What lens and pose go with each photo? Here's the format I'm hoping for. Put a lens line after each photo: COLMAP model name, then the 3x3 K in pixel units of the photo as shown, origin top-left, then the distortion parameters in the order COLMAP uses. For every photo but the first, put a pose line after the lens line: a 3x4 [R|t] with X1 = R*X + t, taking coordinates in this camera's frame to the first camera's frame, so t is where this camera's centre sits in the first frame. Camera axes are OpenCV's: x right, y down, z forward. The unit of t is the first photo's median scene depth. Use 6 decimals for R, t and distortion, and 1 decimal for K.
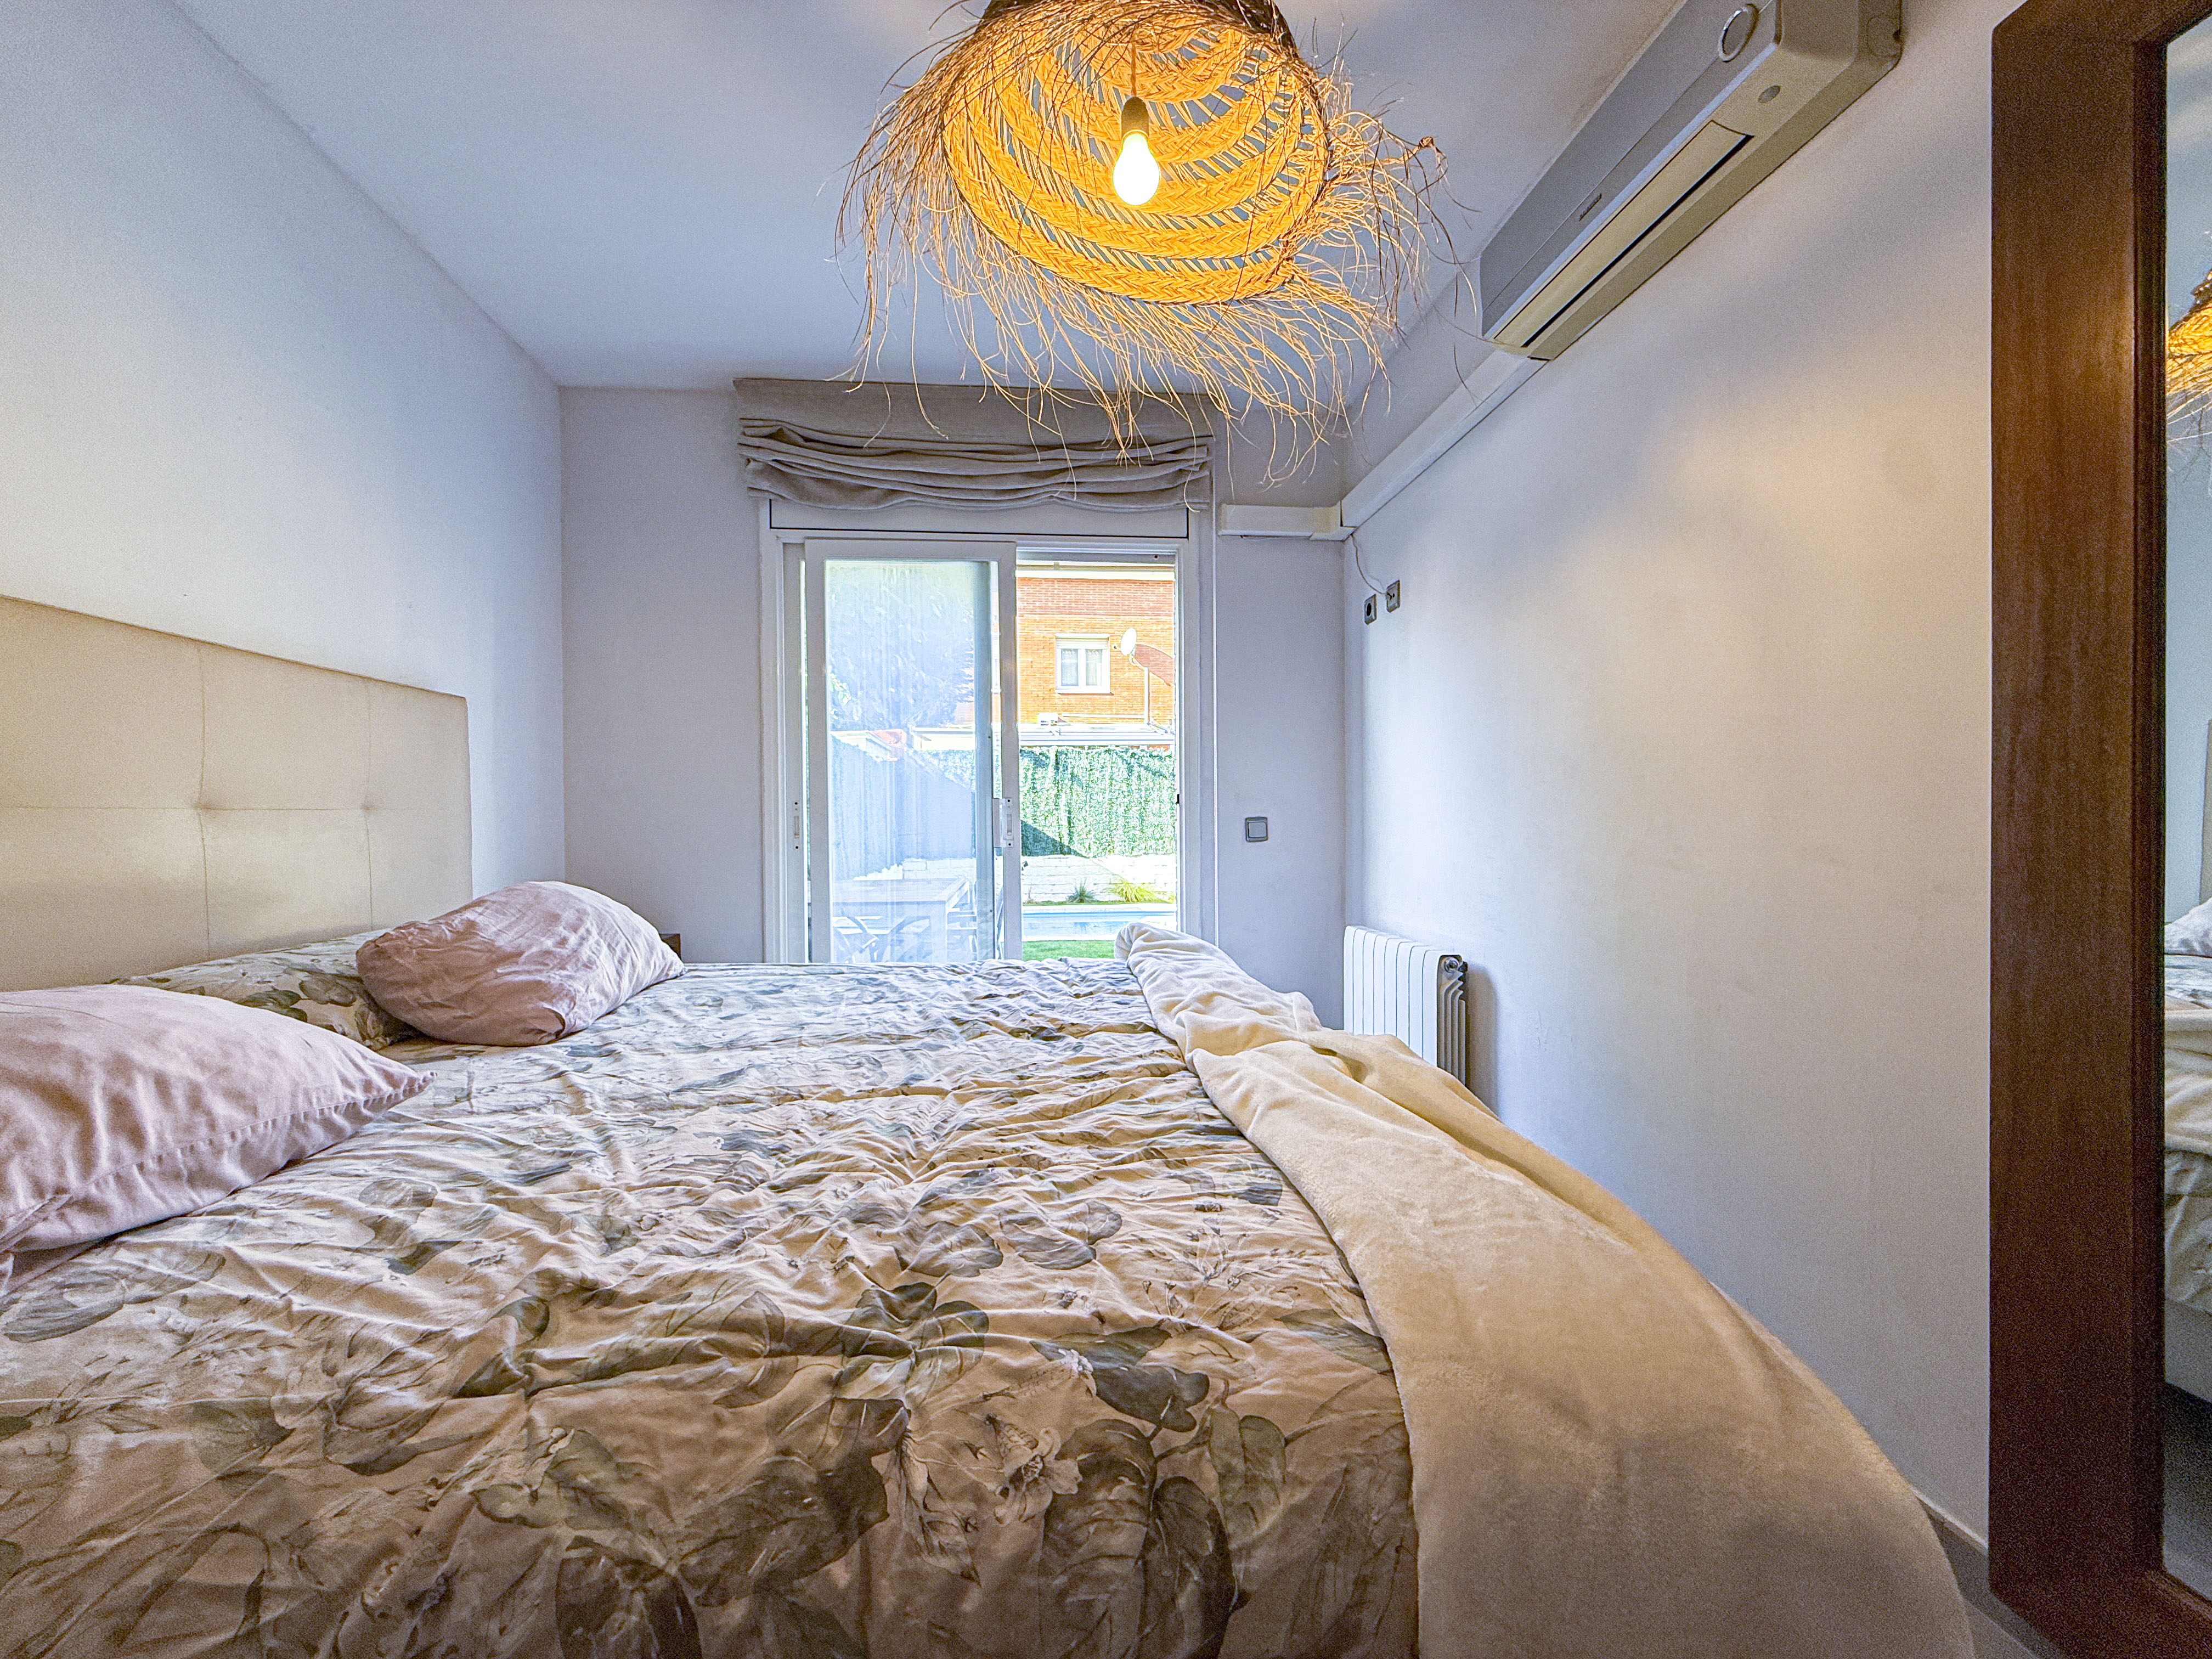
lens RADIAL K [[876.3, 0, 1100.3], [0, 876.3, 832.3], [0, 0, 1]] dist [-0.000651, -0.000391]
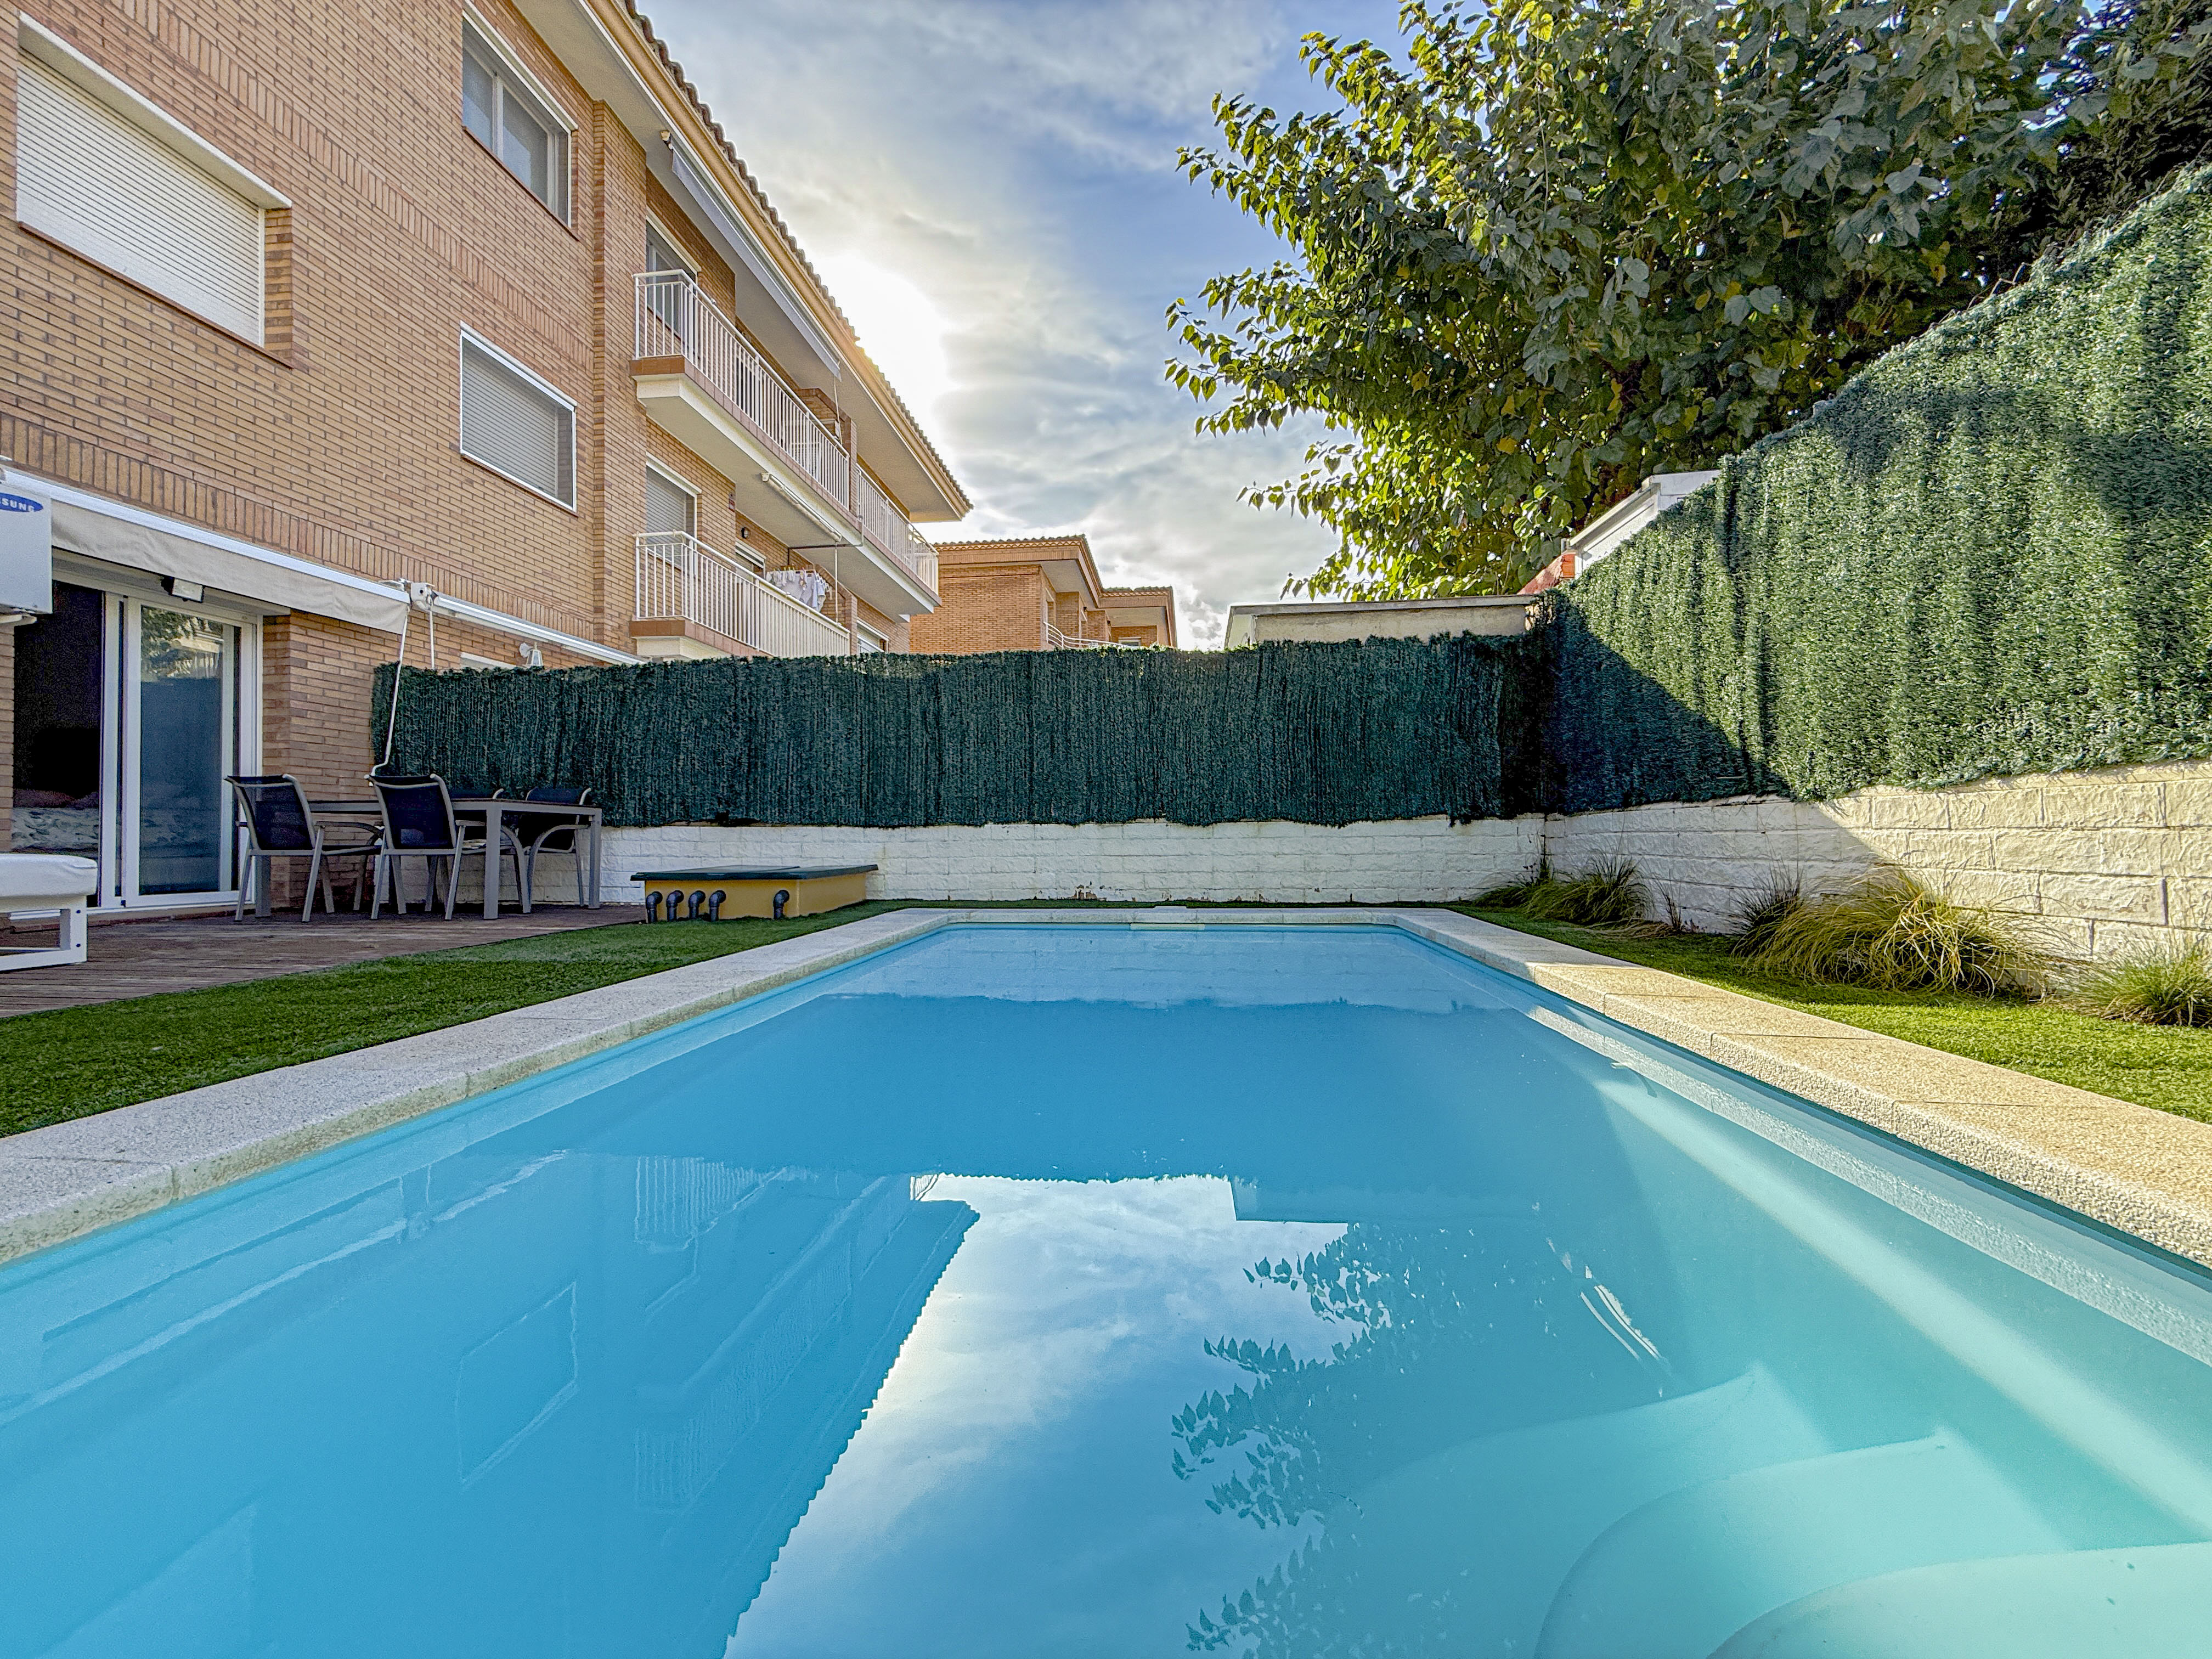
lens RADIAL K [[880.3, 0, 1098.9], [0, 880.3, 828.7], [0, 0, 1]] dist [0.000205, 0.000004]
pose [[-0.200355, -0.003103, -0.979718, 0.307614], [-0.001005, 0.999995, -0.002961, 0.039229], [0.979723, 0.000391, -0.200357, 0.831865]]
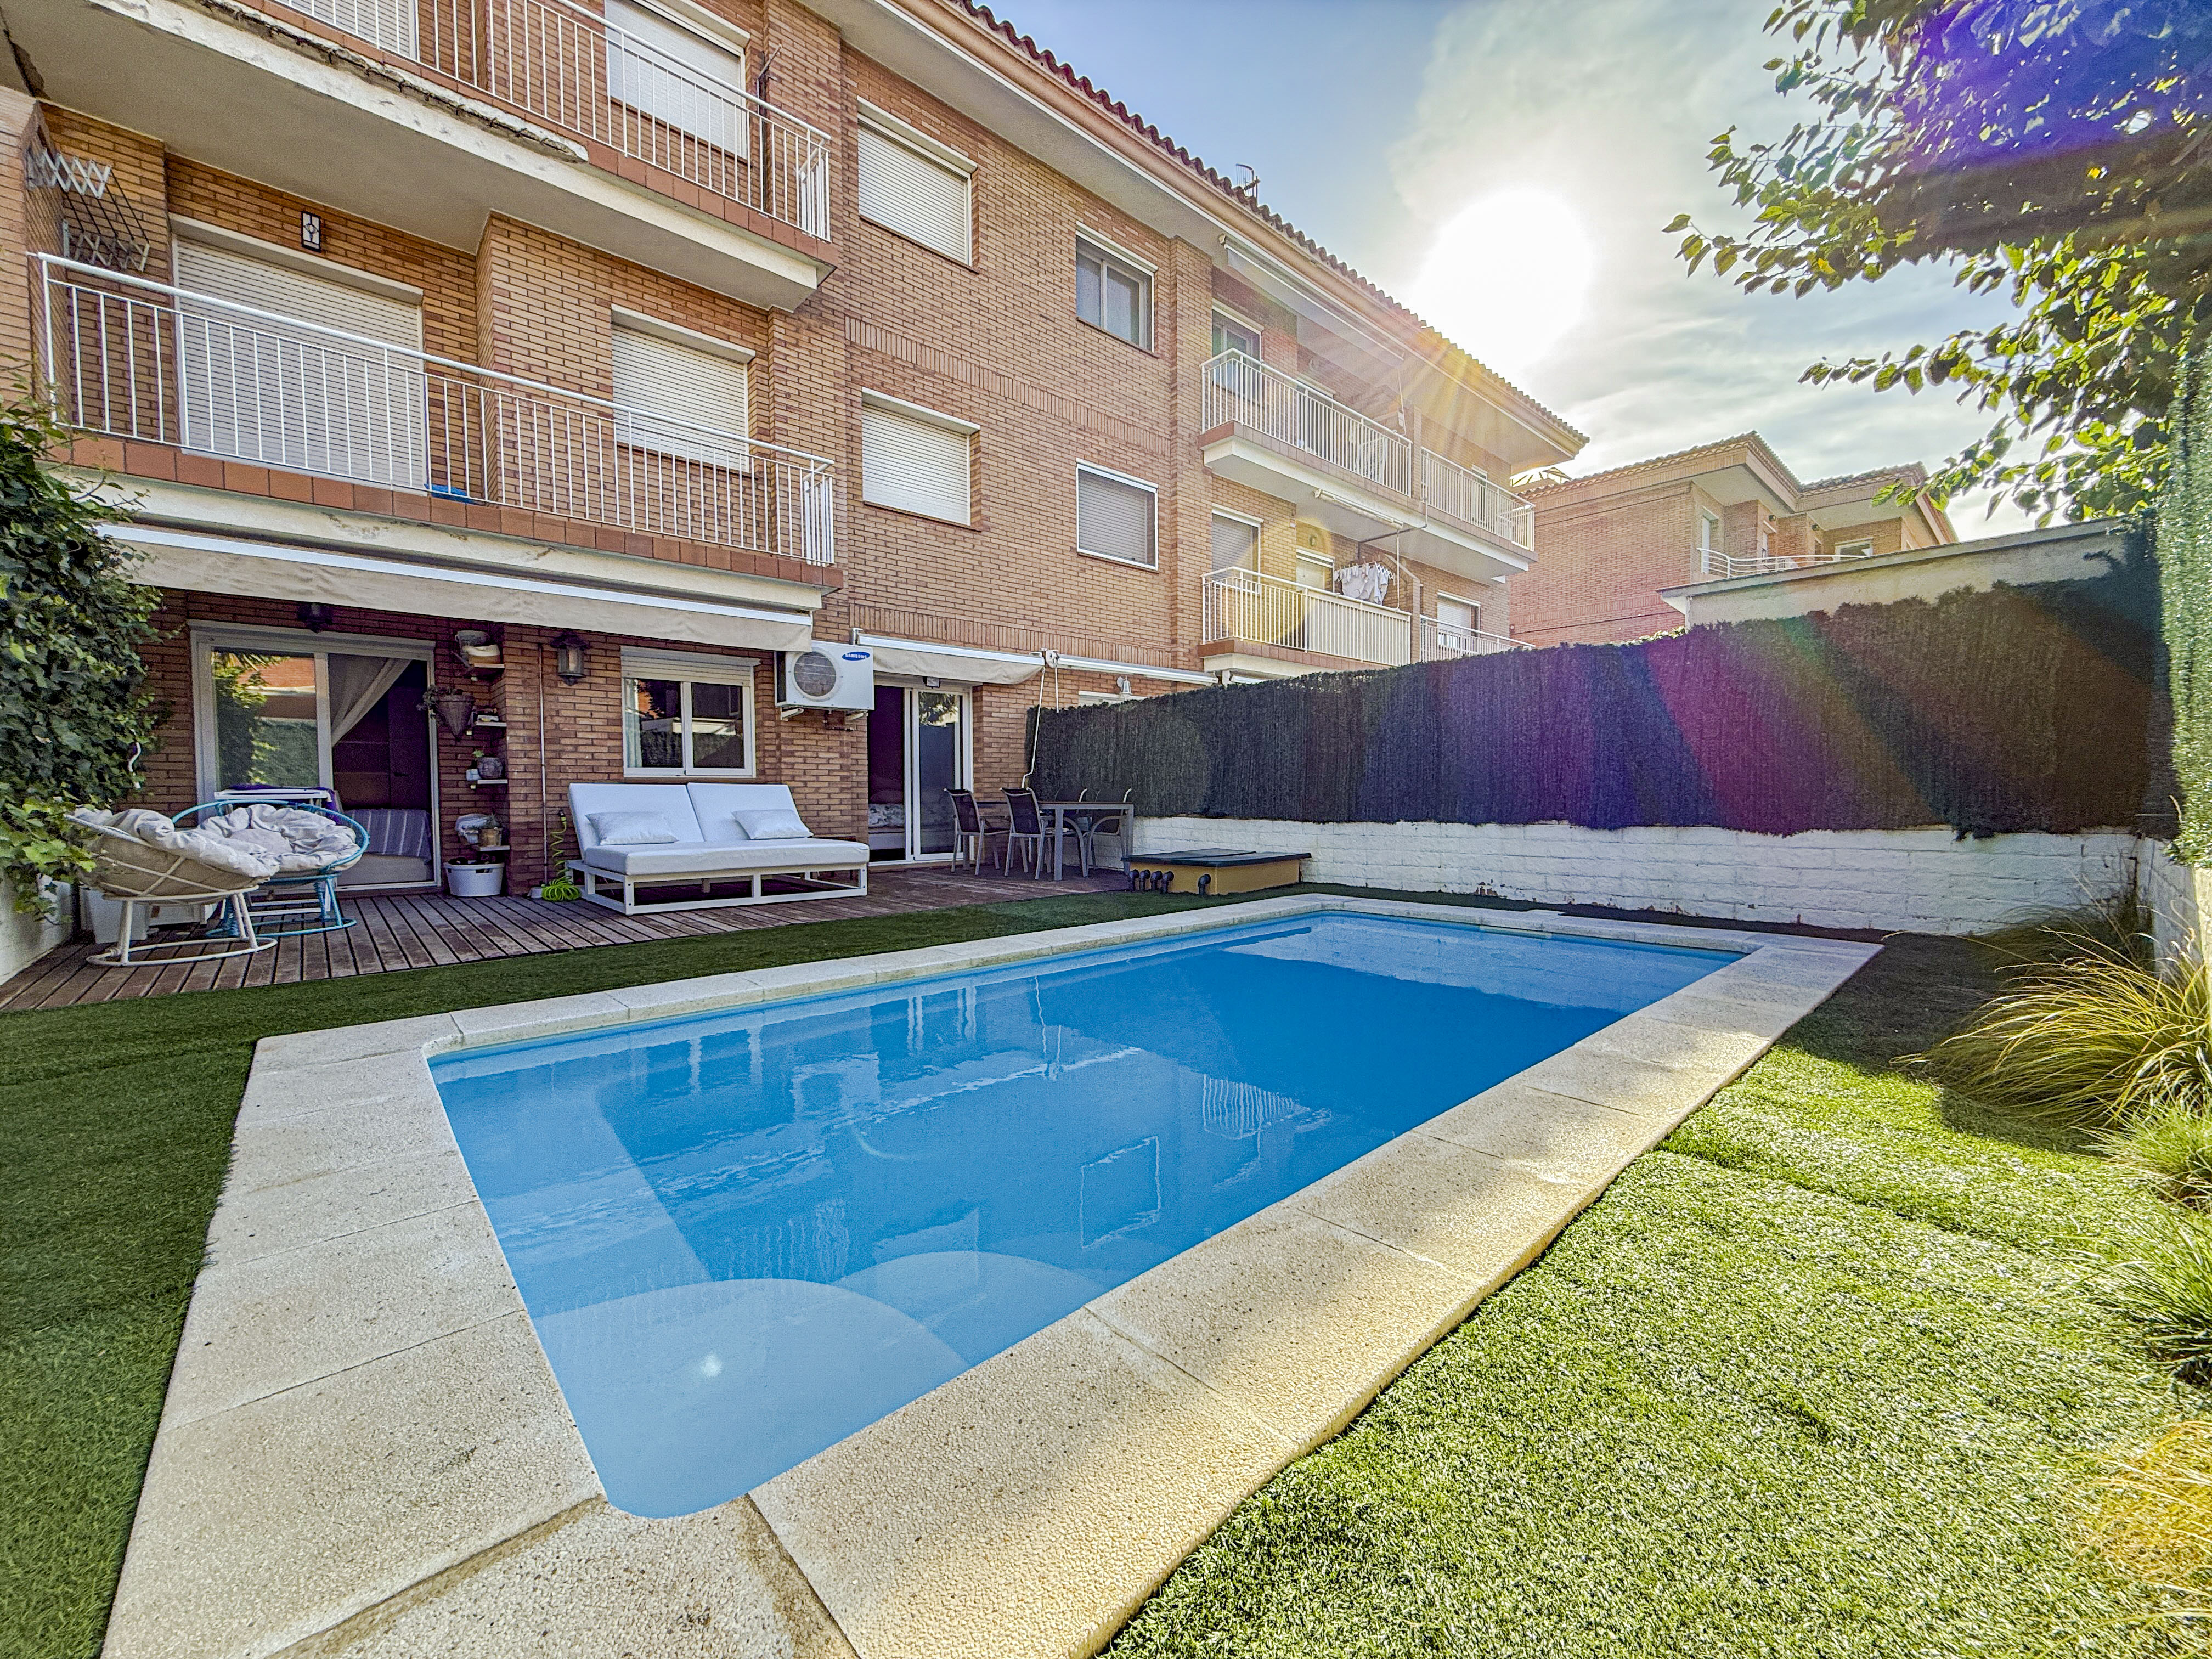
lens RADIAL K [[876.3, 0, 1100.3], [0, 876.3, 832.3], [0, 0, 1]] dist [-0.000651, -0.000391]
pose [[-0.802963, 0.035543, -0.594969, 0.311780], [0.005570, 0.998624, 0.052140, 0.010849], [0.596003, 0.038553, -0.802056, 1.009302]]
